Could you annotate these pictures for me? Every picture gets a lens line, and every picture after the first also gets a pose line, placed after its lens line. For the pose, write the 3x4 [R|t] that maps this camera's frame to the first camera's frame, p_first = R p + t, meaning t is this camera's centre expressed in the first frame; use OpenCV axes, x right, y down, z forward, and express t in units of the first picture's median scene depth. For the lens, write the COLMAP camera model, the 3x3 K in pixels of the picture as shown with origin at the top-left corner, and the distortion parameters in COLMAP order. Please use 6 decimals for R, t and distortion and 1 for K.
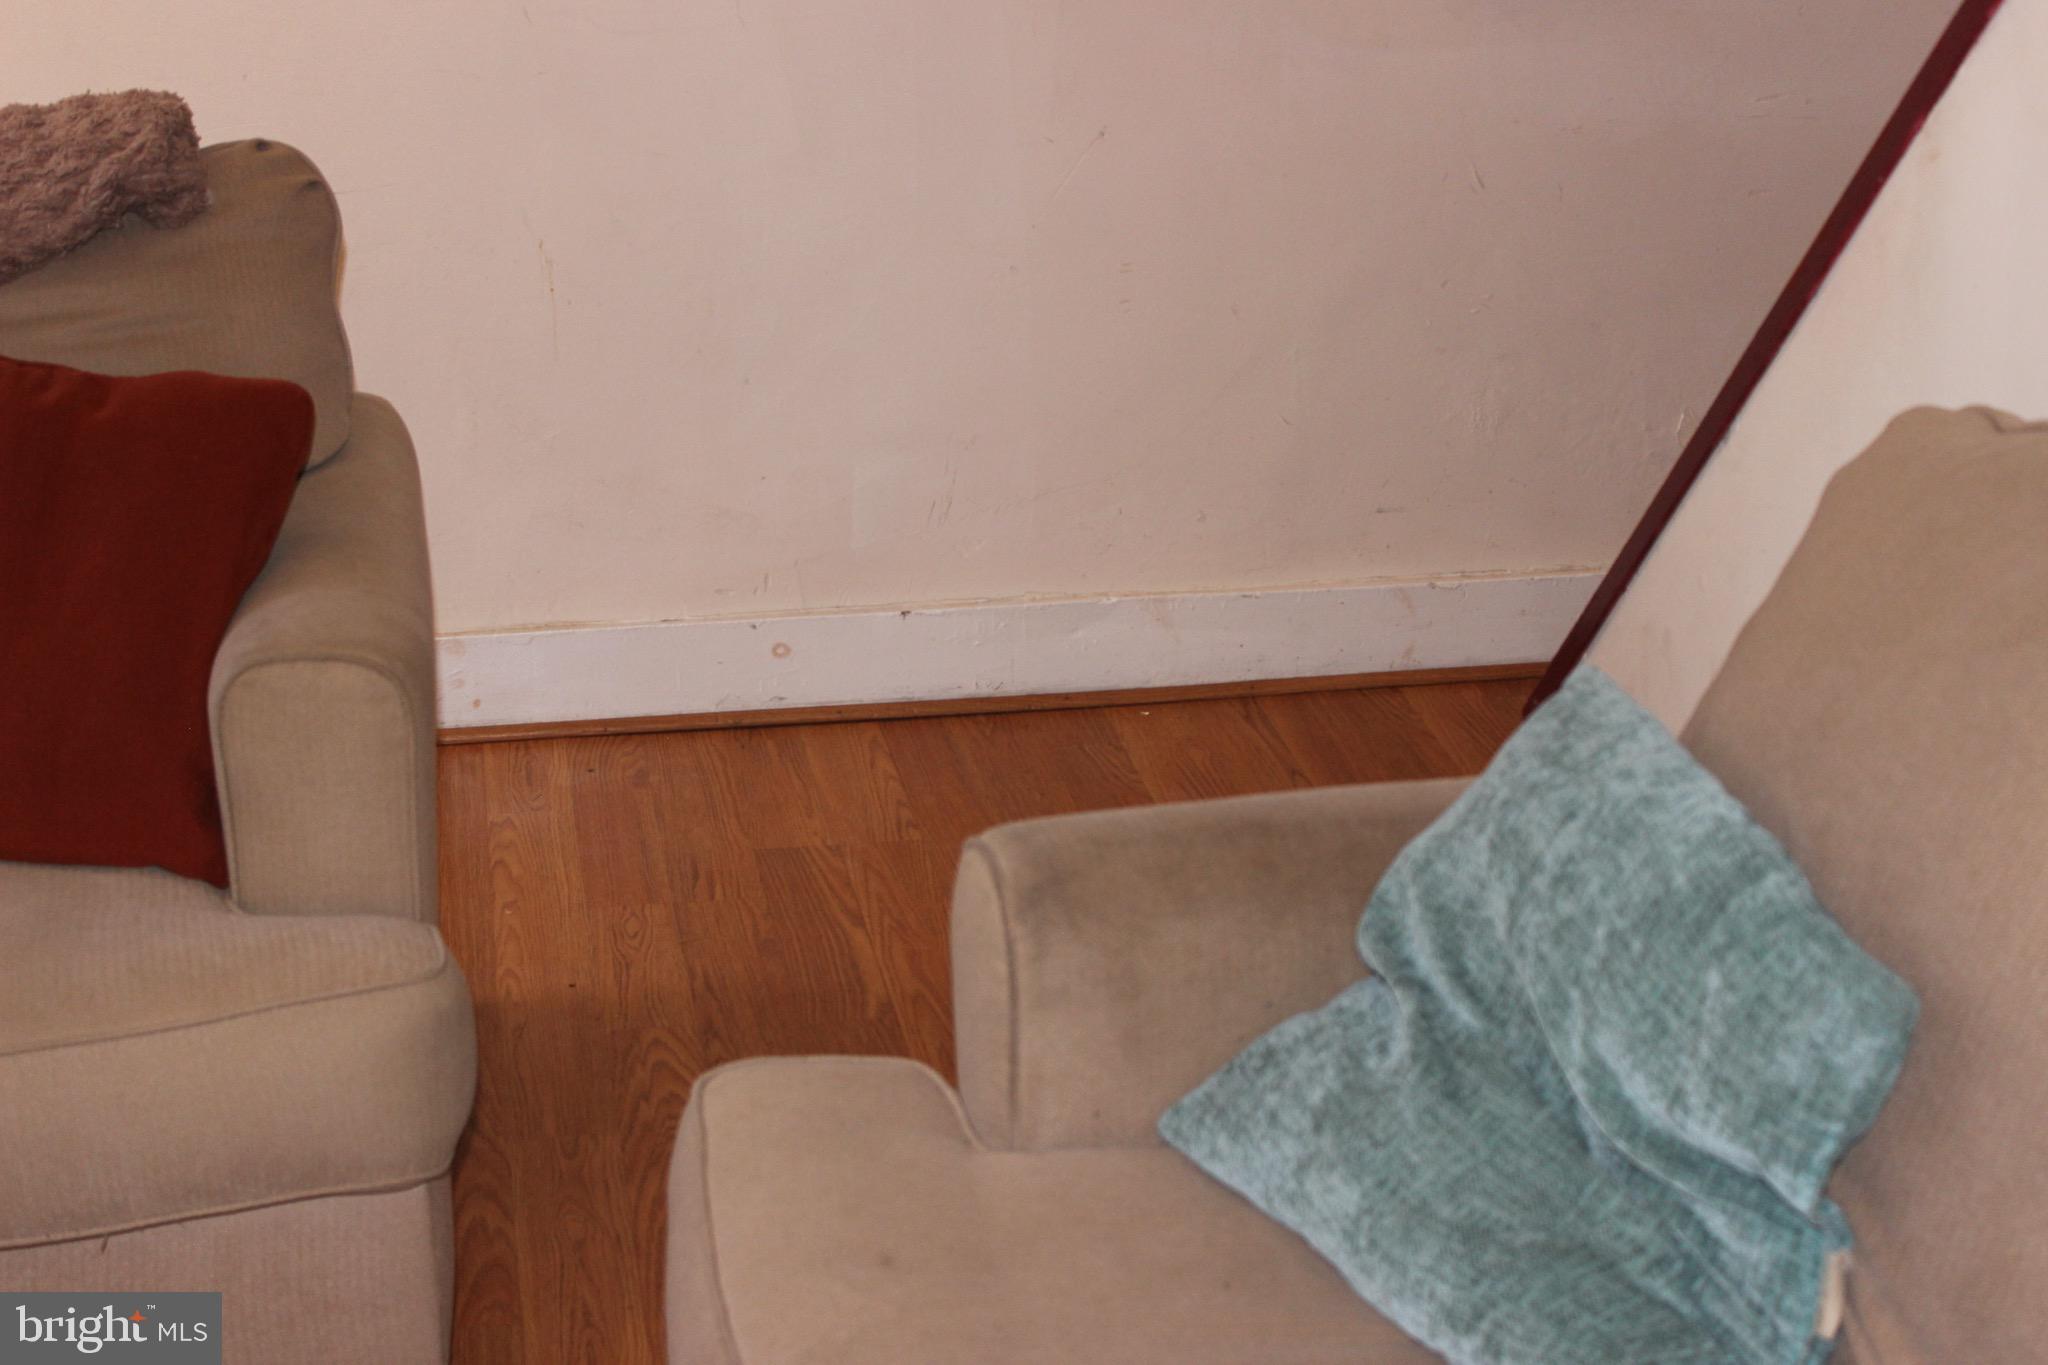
lens RADIAL K [[3096.0, 0, 1022.8], [0, 3096.0, 670.9], [0, 0, 1]] dist [-0.034756, 0.018927]
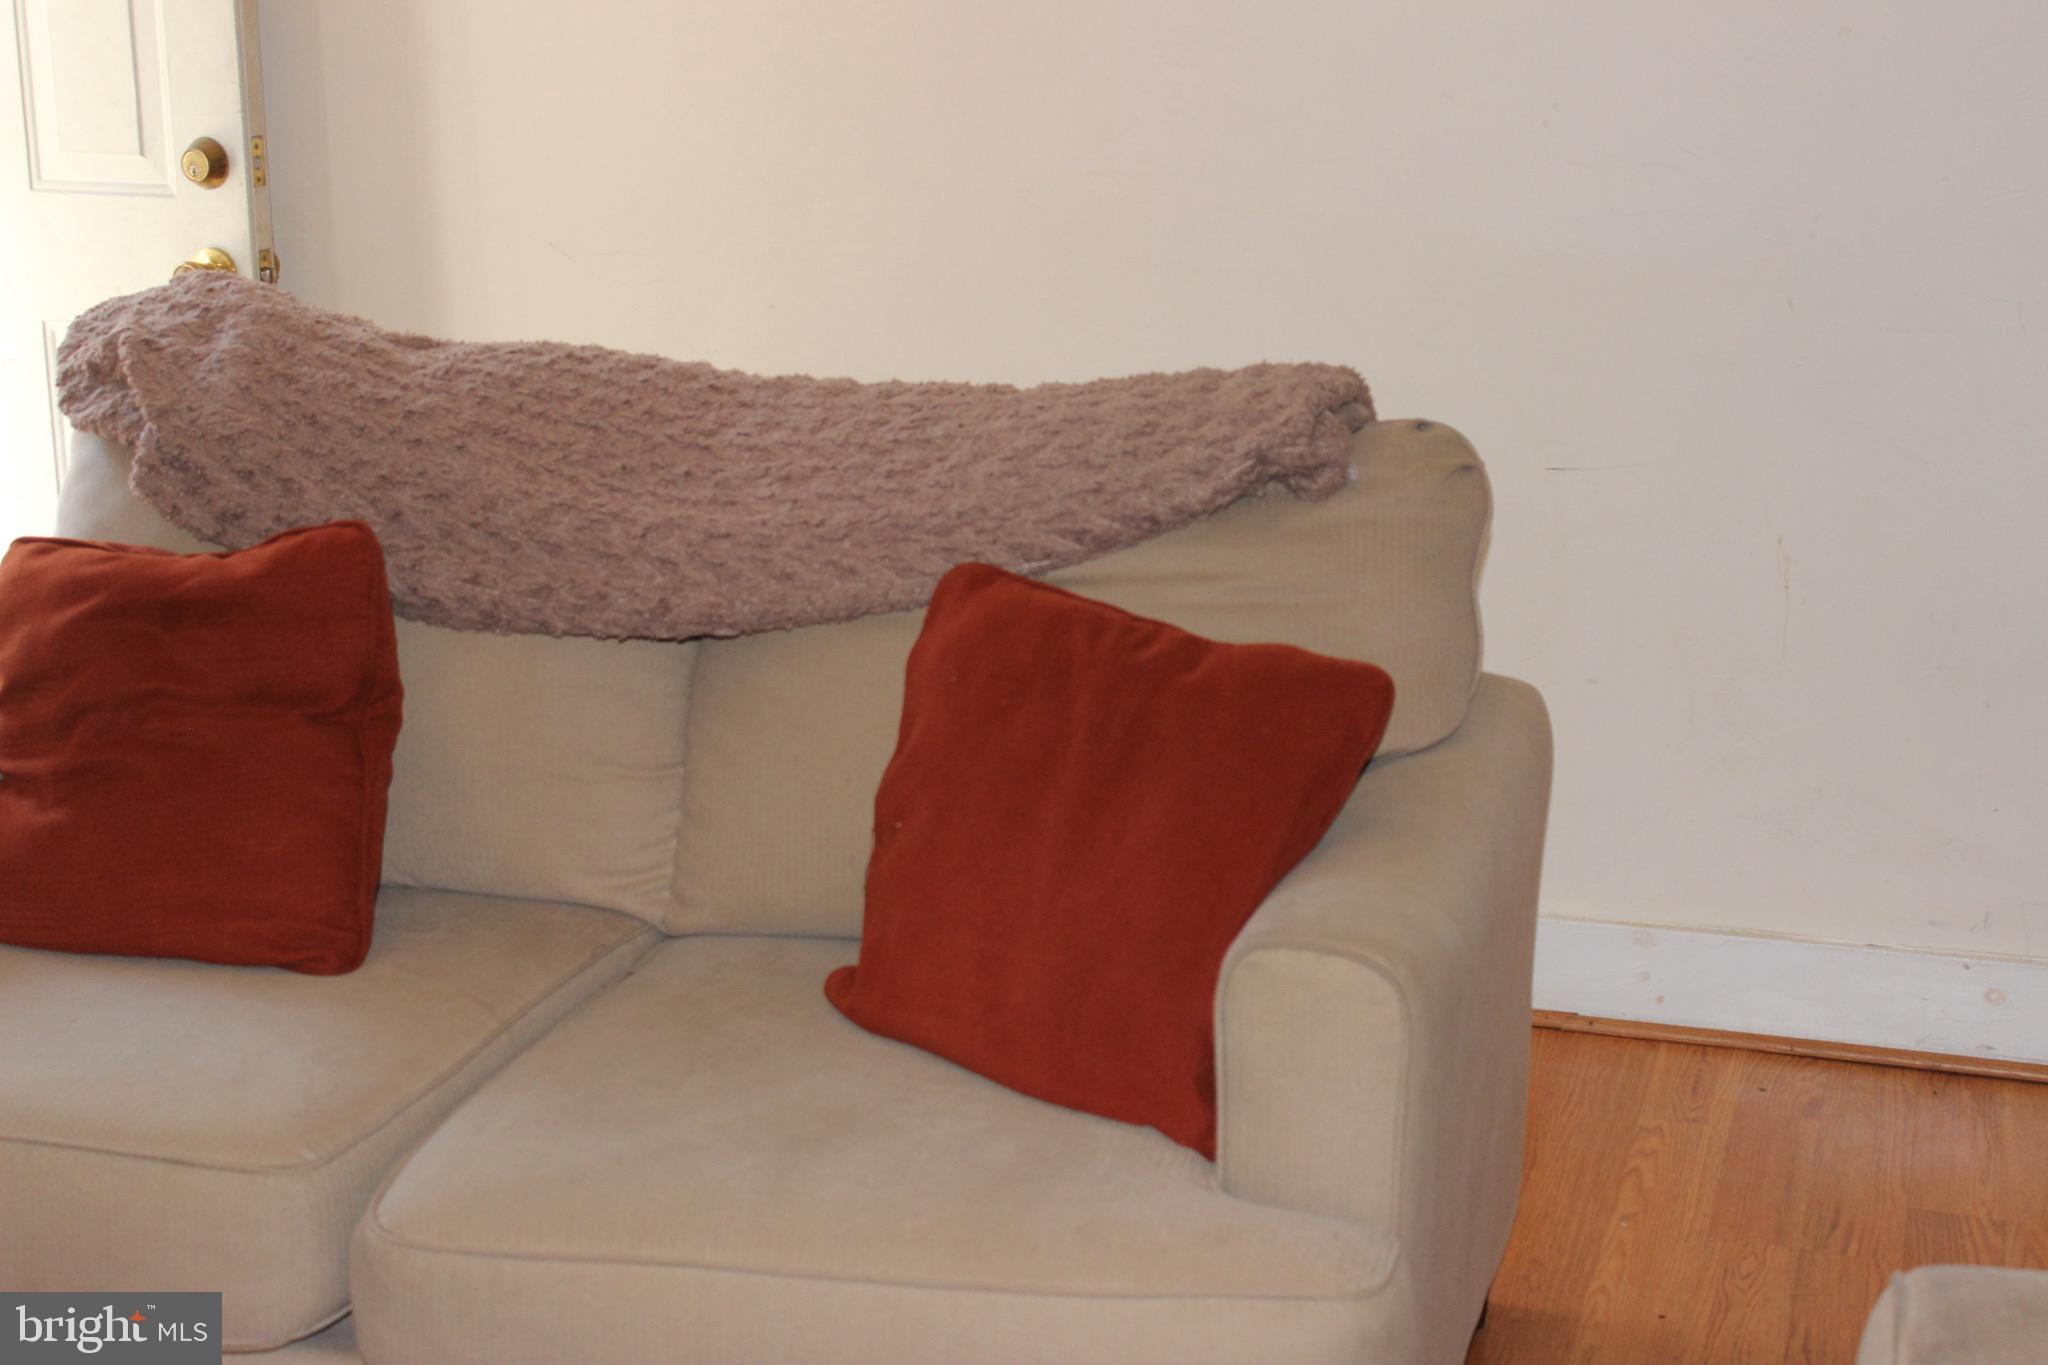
lens RADIAL K [[3073.2, 0, 1012.7], [0, 3073.2, 675.0], [0, 0, 1]] dist [-0.048724, 0.169866]
pose [[0.876409, 0.116045, -0.467376, 0.117362], [-0.149876, 0.988059, -0.035717, -0.035926], [0.457650, 0.101351, 0.883337, 0.067880]]
